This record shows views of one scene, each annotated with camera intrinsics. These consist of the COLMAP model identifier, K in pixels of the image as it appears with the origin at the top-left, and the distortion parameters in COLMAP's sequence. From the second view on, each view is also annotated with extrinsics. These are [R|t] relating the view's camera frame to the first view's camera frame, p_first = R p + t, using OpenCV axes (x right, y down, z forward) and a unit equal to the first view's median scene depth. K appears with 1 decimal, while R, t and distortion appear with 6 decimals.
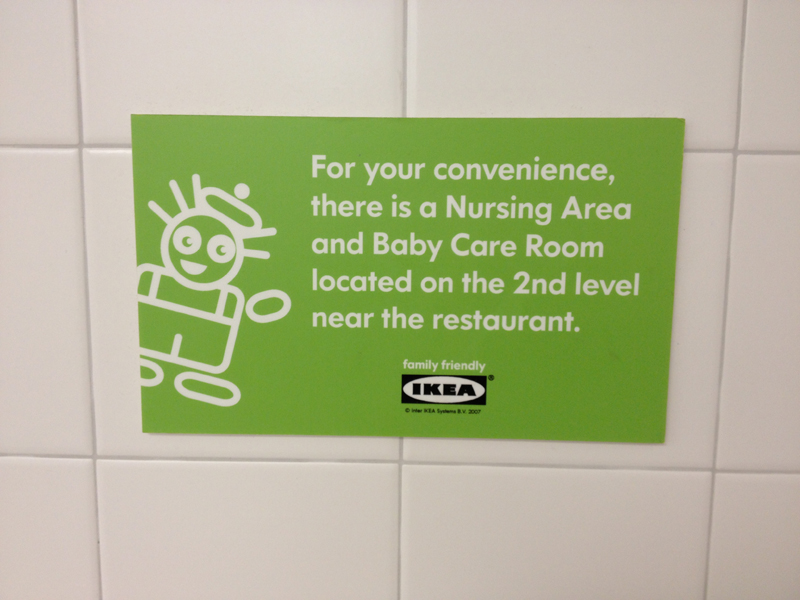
lens RADIAL K [[942.8, 0, 400.0], [0, 942.8, 300.0], [0, 0, 1]] dist [0.142609, -0.005983]
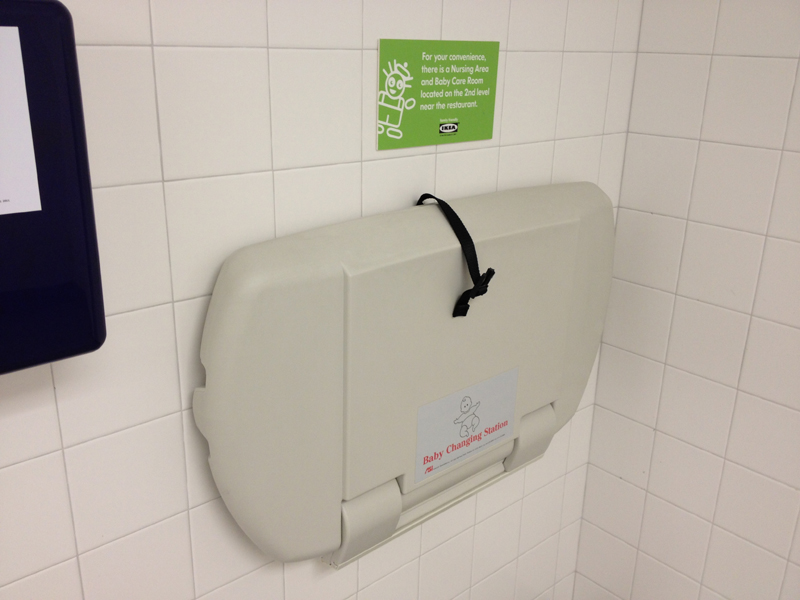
lens RADIAL K [[740.7, 0, 400.0], [0, 740.7, 300.0], [0, 0, 1]] dist [0.106062, 0.000361]
pose [[0.717457, -0.218923, 0.661308, -1.959185], [0.104155, 0.972375, 0.208901, 0.120107], [-0.688773, -0.080998, 0.720438, -0.817825]]
